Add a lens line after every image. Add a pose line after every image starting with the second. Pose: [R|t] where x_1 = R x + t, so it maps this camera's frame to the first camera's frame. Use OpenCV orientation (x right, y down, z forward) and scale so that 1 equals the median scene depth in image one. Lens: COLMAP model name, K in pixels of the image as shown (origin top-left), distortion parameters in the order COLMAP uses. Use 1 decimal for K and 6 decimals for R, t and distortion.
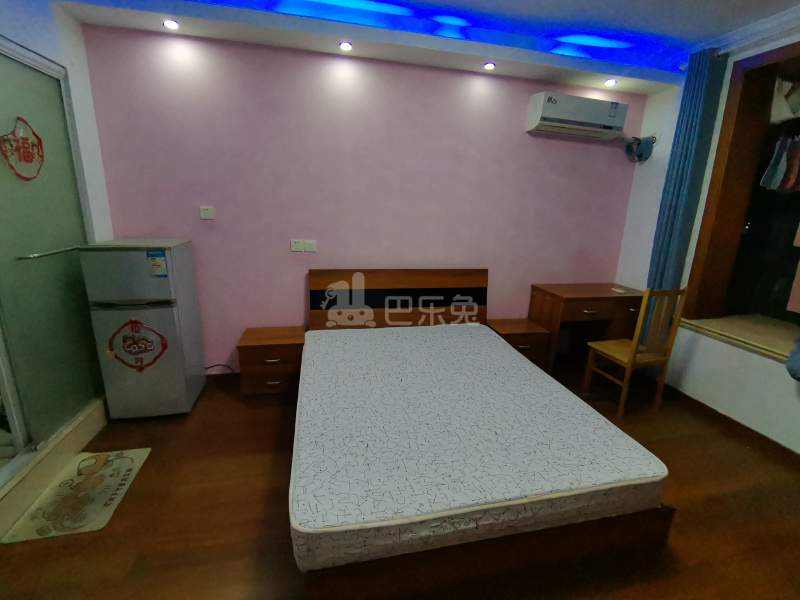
lens RADIAL K [[378.5, 0, 397.2], [0, 378.5, 301.9], [0, 0, 1]] dist [-0.014670, -0.000082]
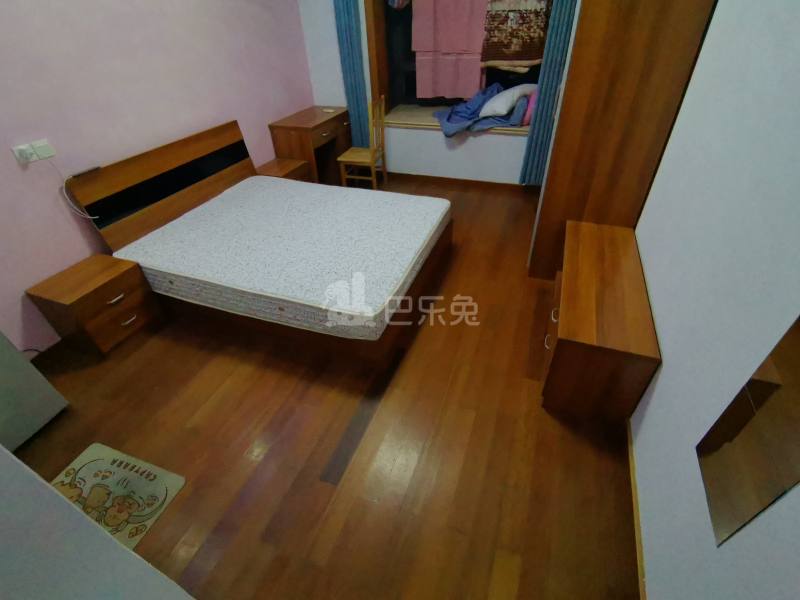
lens RADIAL K [[378.5, 0, 403.2], [0, 378.5, 305.6], [0, 0, 1]] dist [-0.014670, -0.000082]
pose [[0.546205, -0.564598, 0.618780, -0.479711], [0.263495, 0.817018, 0.512886, -0.089474], [-0.795129, -0.117095, 0.595028, -0.020498]]
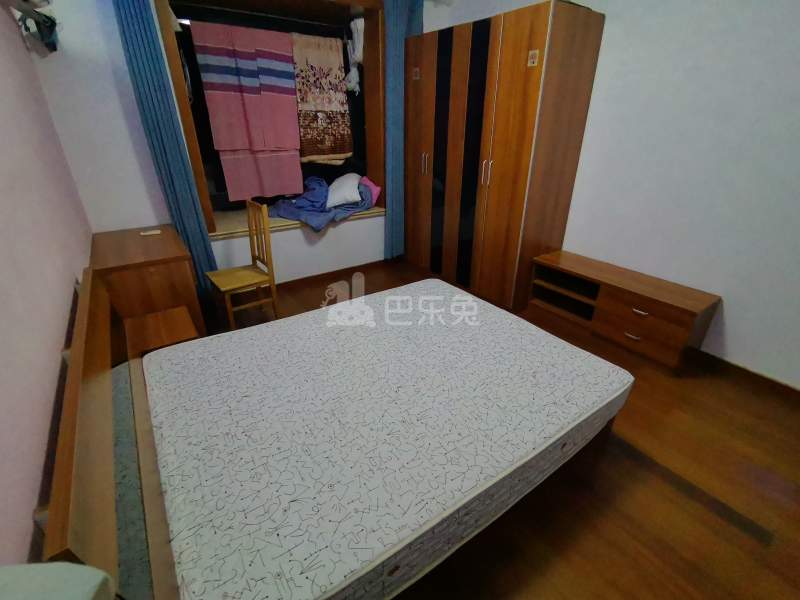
lens RADIAL K [[378.5, 0, 400.3], [0, 378.5, 303.9], [0, 0, 1]] dist [-0.014670, -0.000082]
pose [[-0.399928, -0.434204, 0.807171, -0.405115], [0.211873, 0.813015, 0.542324, -0.259112], [-0.891722, 0.387908, -0.233151, 0.846037]]
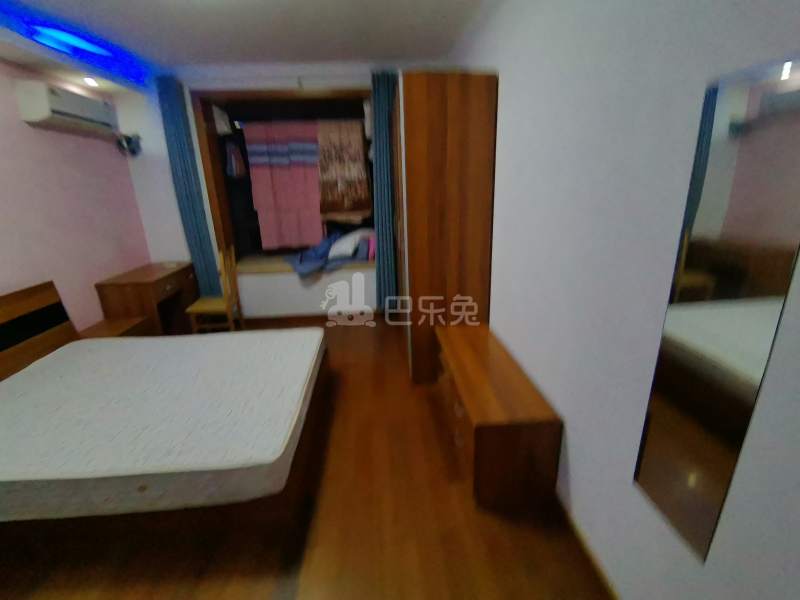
lens RADIAL K [[378.5, 0, 405.4], [0, 378.5, 300.9], [0, 0, 1]] dist [-0.014670, -0.000082]
pose [[0.143929, -0.339337, 0.929588, -0.519775], [0.282390, 0.914394, 0.290068, -0.072740], [-0.948441, 0.220757, 0.227433, 0.051235]]
